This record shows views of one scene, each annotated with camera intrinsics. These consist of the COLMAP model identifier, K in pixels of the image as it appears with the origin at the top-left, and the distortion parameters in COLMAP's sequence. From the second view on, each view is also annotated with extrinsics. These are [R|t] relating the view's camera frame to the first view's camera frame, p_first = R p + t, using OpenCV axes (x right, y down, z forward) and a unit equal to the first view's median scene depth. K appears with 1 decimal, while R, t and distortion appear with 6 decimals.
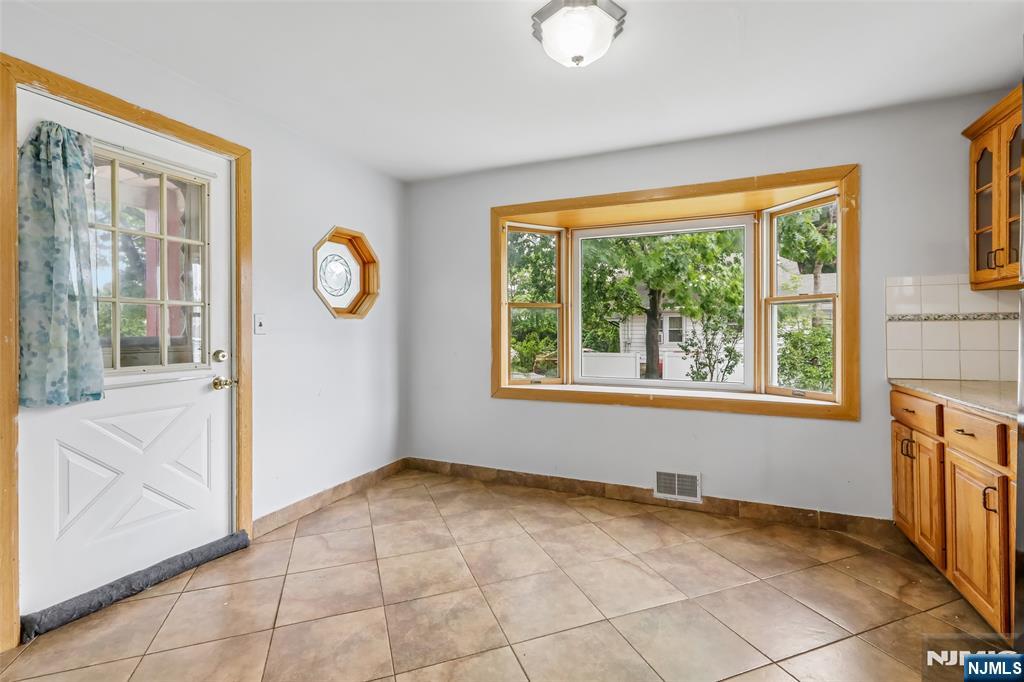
lens RADIAL K [[465.1, 0, 515.4], [0, 465.1, 329.8], [0, 0, 1]] dist [-0.004307, 0.001771]
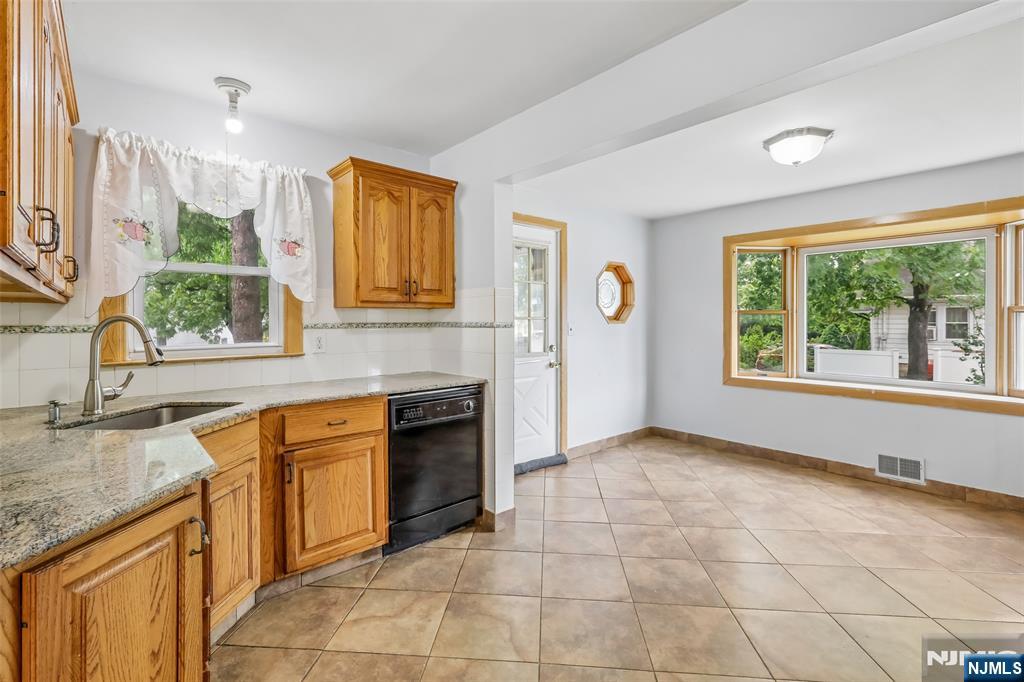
lens RADIAL K [[465.1, 0, 503.1], [0, 465.1, 322.1], [0, 0, 1]] dist [-0.004307, 0.001771]
pose [[0.896657, 0.002414, -0.442719, -0.037319], [-0.000729, 0.999992, 0.003978, -0.041861], [0.442725, -0.003244, 0.896652, -0.549214]]
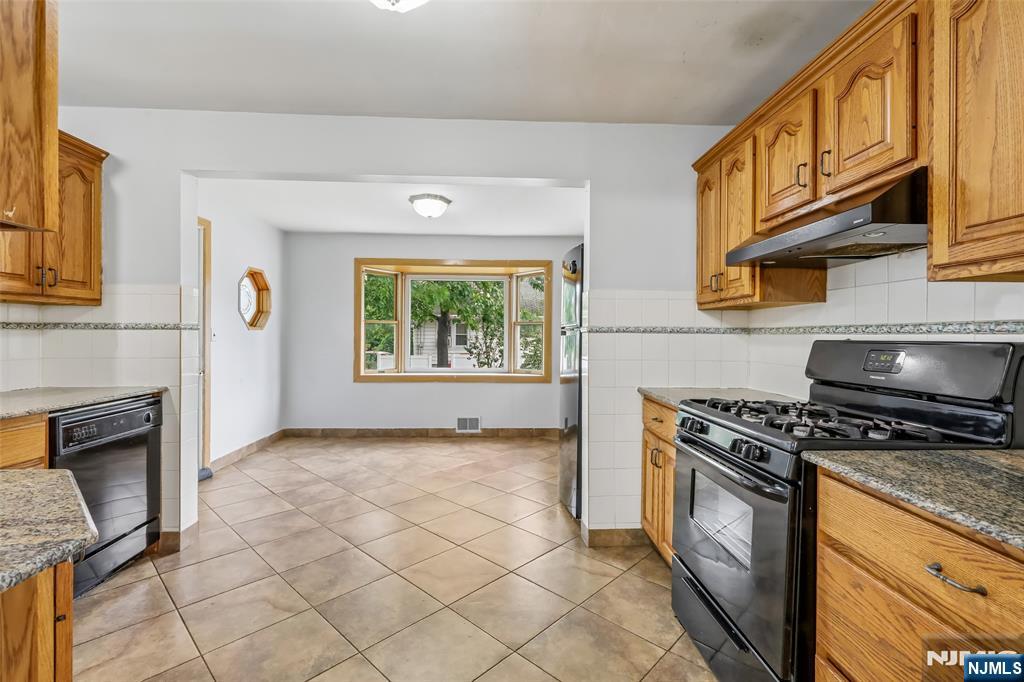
lens RADIAL K [[465.1, 0, 514.8], [0, 465.1, 334.5], [0, 0, 1]] dist [-0.004307, 0.001771]
pose [[0.900114, 0.007705, 0.435587, -0.311998], [-0.008769, 0.999961, 0.000432, -0.020875], [-0.435566, -0.004208, 0.900147, -0.785164]]
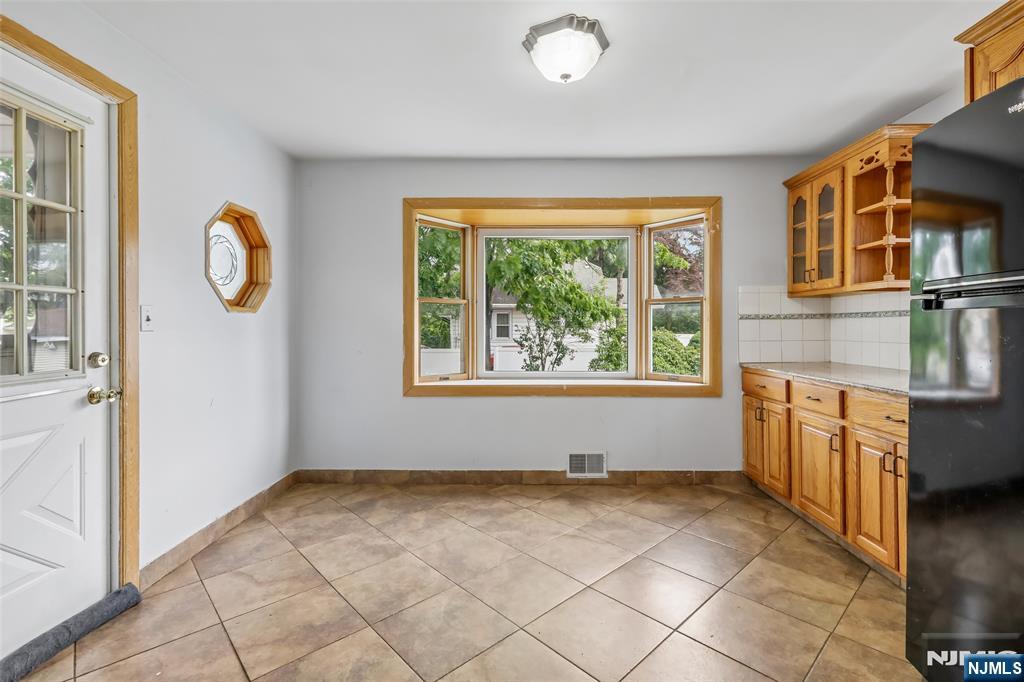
lens RADIAL K [[465.1, 0, 519.8], [0, 465.1, 326.3], [0, 0, 1]] dist [-0.004307, 0.001771]
pose [[0.920959, 0.000230, 0.389660, -0.264233], [-0.000495, 1.000000, 0.000580, 0.000698], [-0.389659, -0.000727, 0.920959, 0.028684]]
